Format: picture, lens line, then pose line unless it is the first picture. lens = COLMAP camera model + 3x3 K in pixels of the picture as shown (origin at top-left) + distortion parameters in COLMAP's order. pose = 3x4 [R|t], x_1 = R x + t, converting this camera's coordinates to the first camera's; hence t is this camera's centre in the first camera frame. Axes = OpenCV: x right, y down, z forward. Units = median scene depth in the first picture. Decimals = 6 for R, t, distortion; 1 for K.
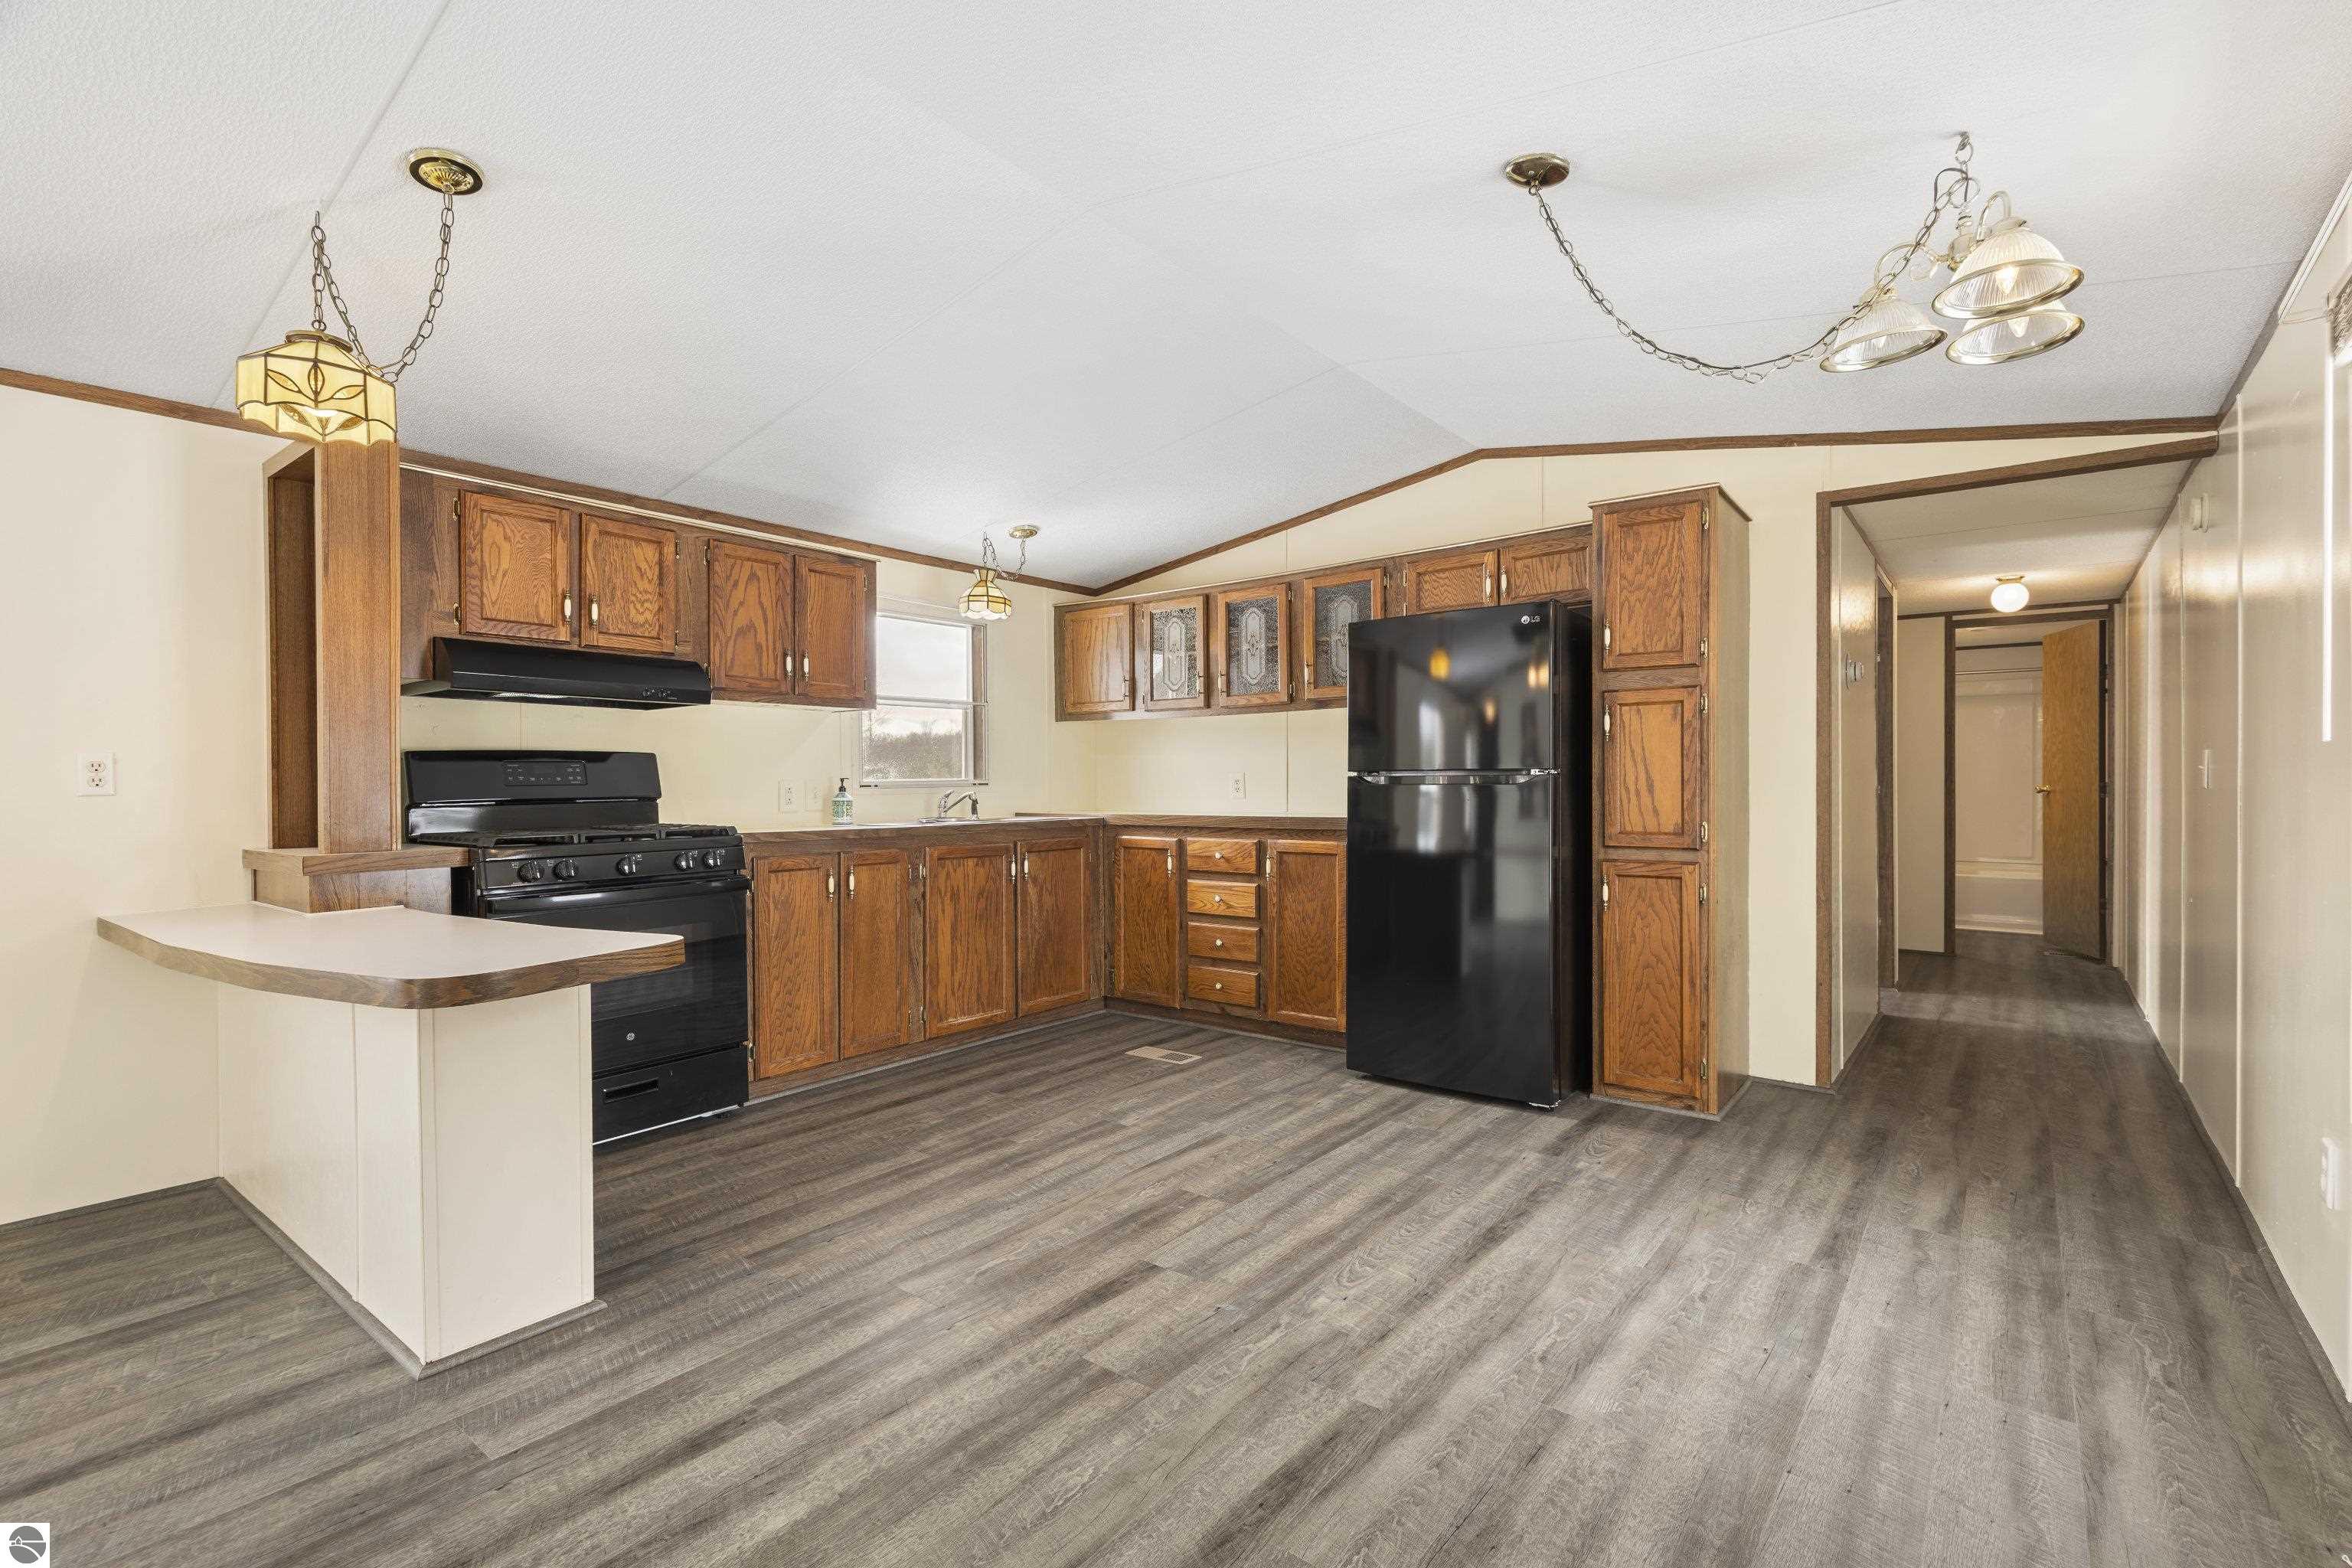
lens RADIAL K [[1059.4, 0, 1196.2], [0, 1059.4, 791.2], [0, 0, 1]] dist [0.008595, -0.000562]
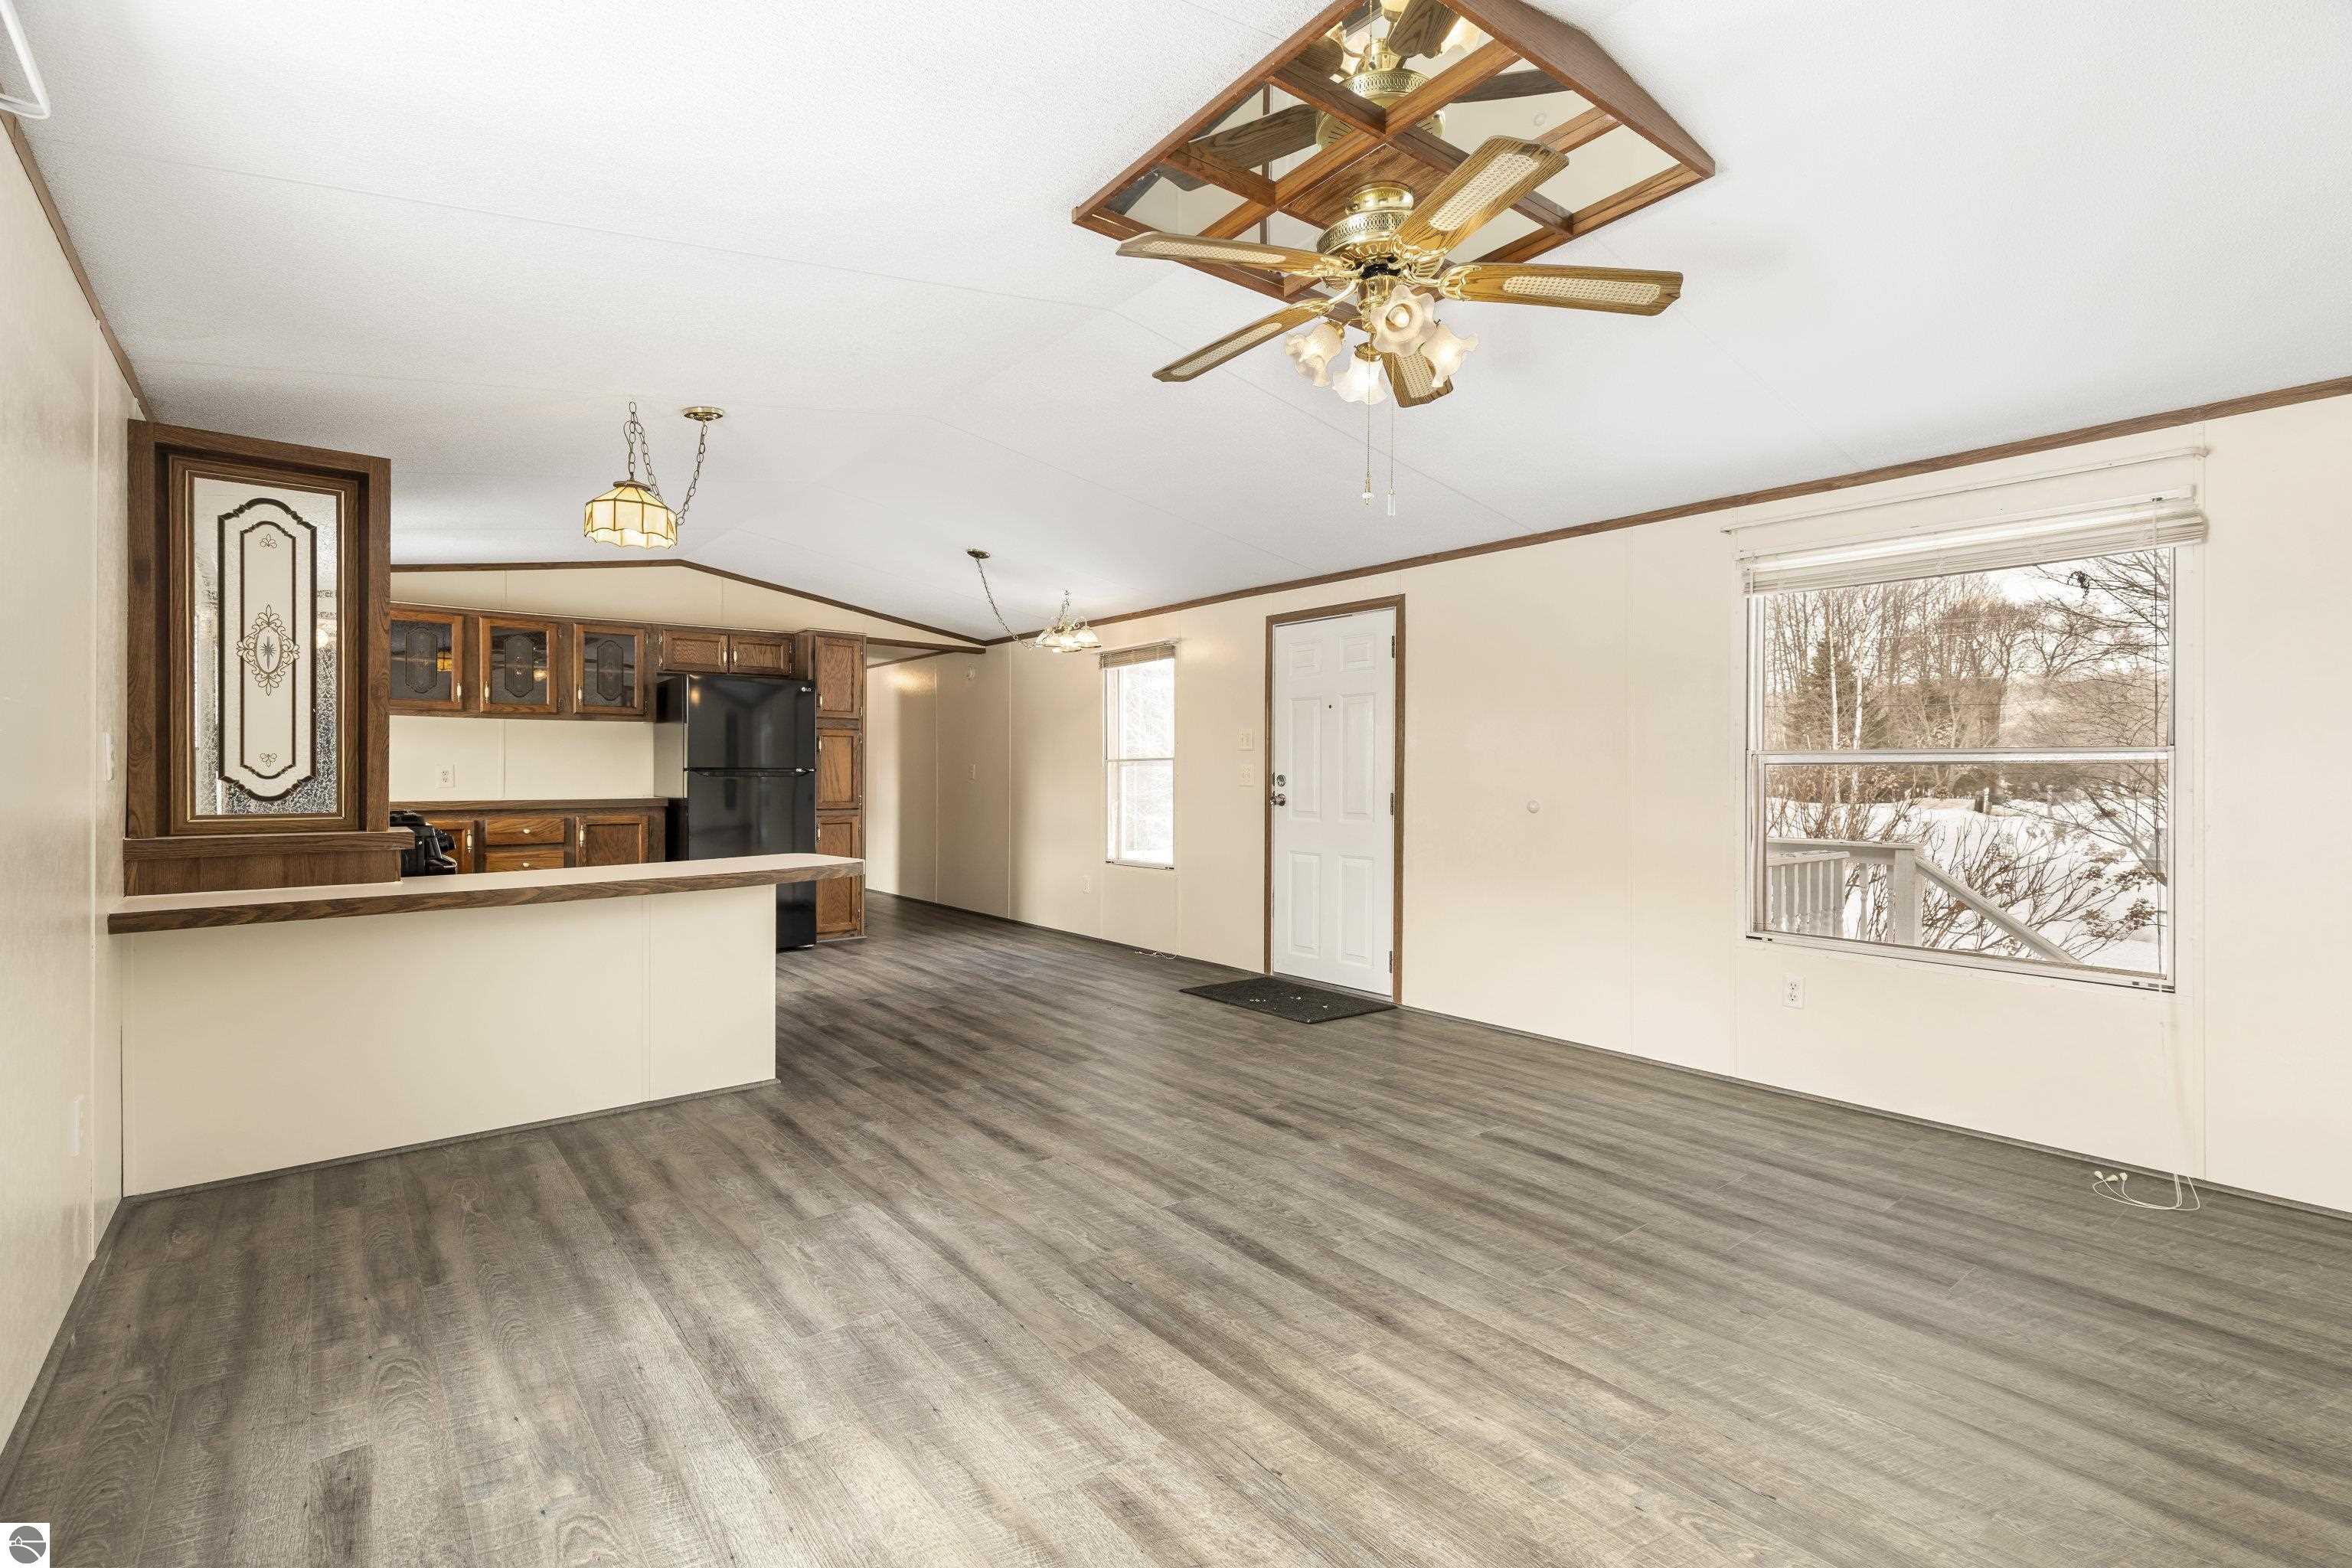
lens RADIAL K [[1059.4, 0, 1188.4], [0, 1059.4, 782.2], [0, 0, 1]] dist [0.008595, -0.000562]
pose [[0.222591, 0.000311, 0.974912, -1.359870], [0.002261, 0.999997, -0.000835, 0.006623], [-0.974909, 0.002390, 0.222590, -0.081769]]
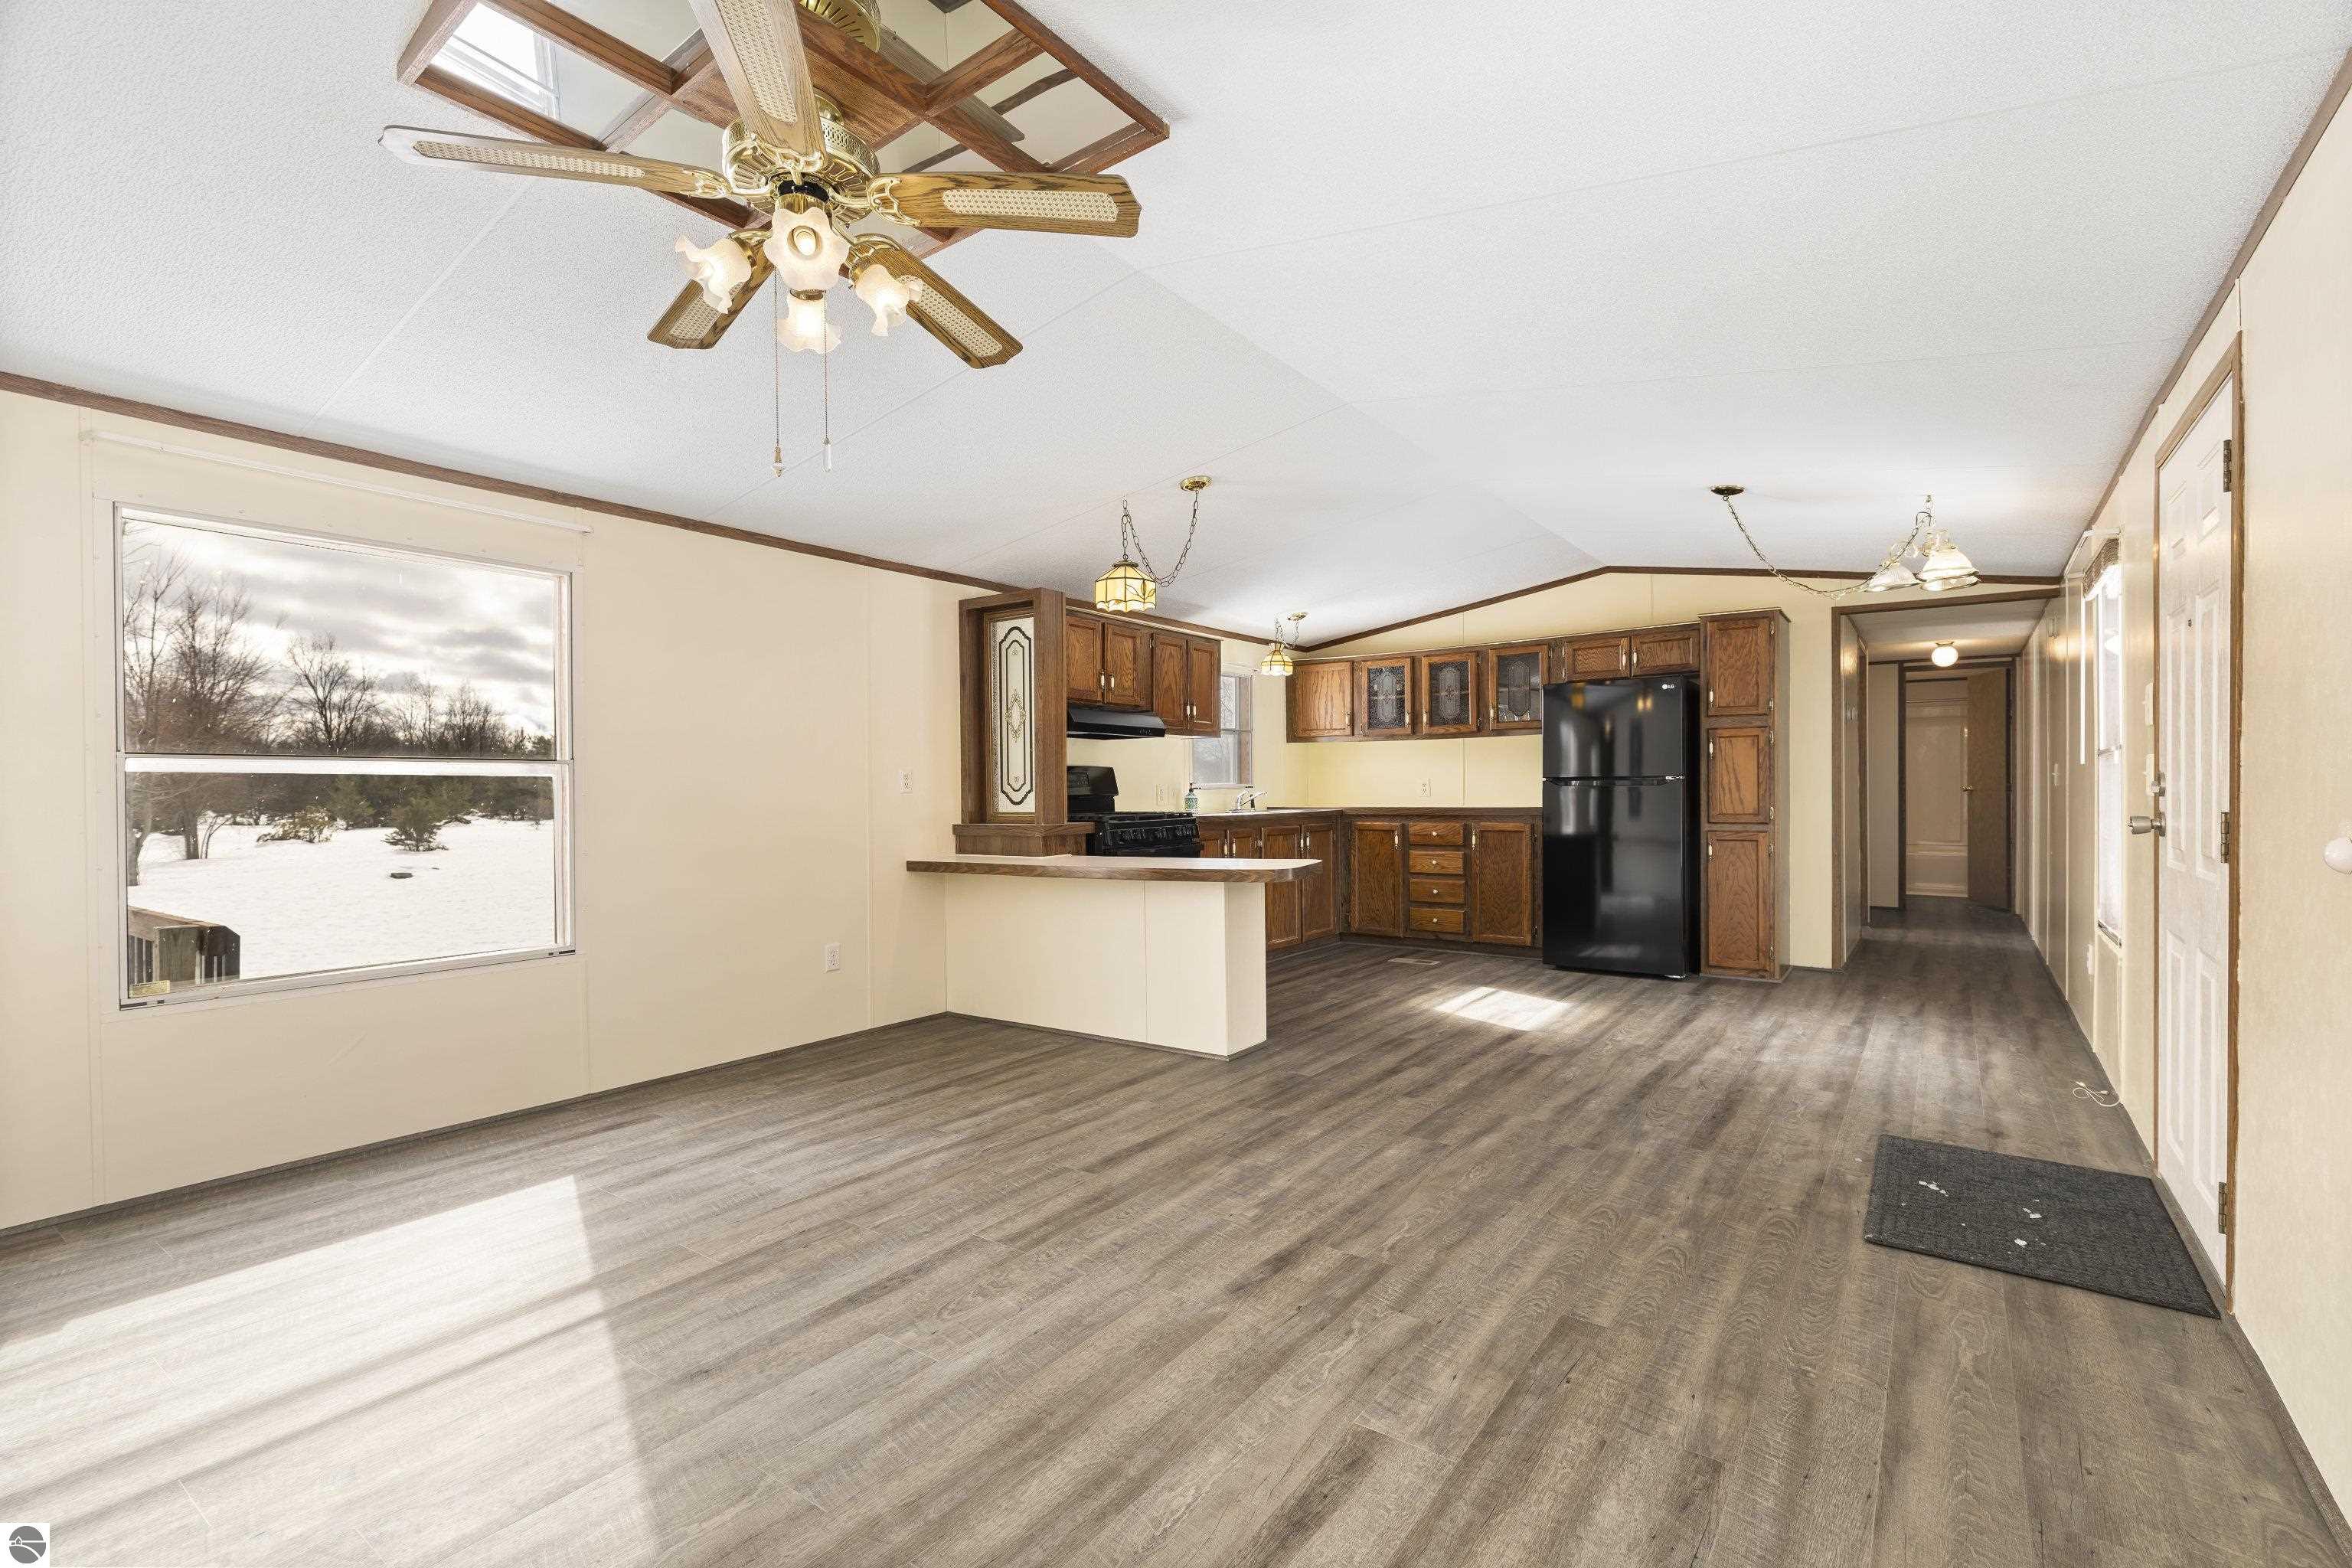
lens RADIAL K [[1059.4, 0, 1193.8], [0, 1059.4, 797.6], [0, 0, 1]] dist [0.008595, -0.000562]
pose [[0.999159, -0.003376, 0.040869, -0.494596], [0.003388, 0.999994, -0.000212, 0.010930], [-0.040868, 0.000350, 0.999164, -0.632979]]
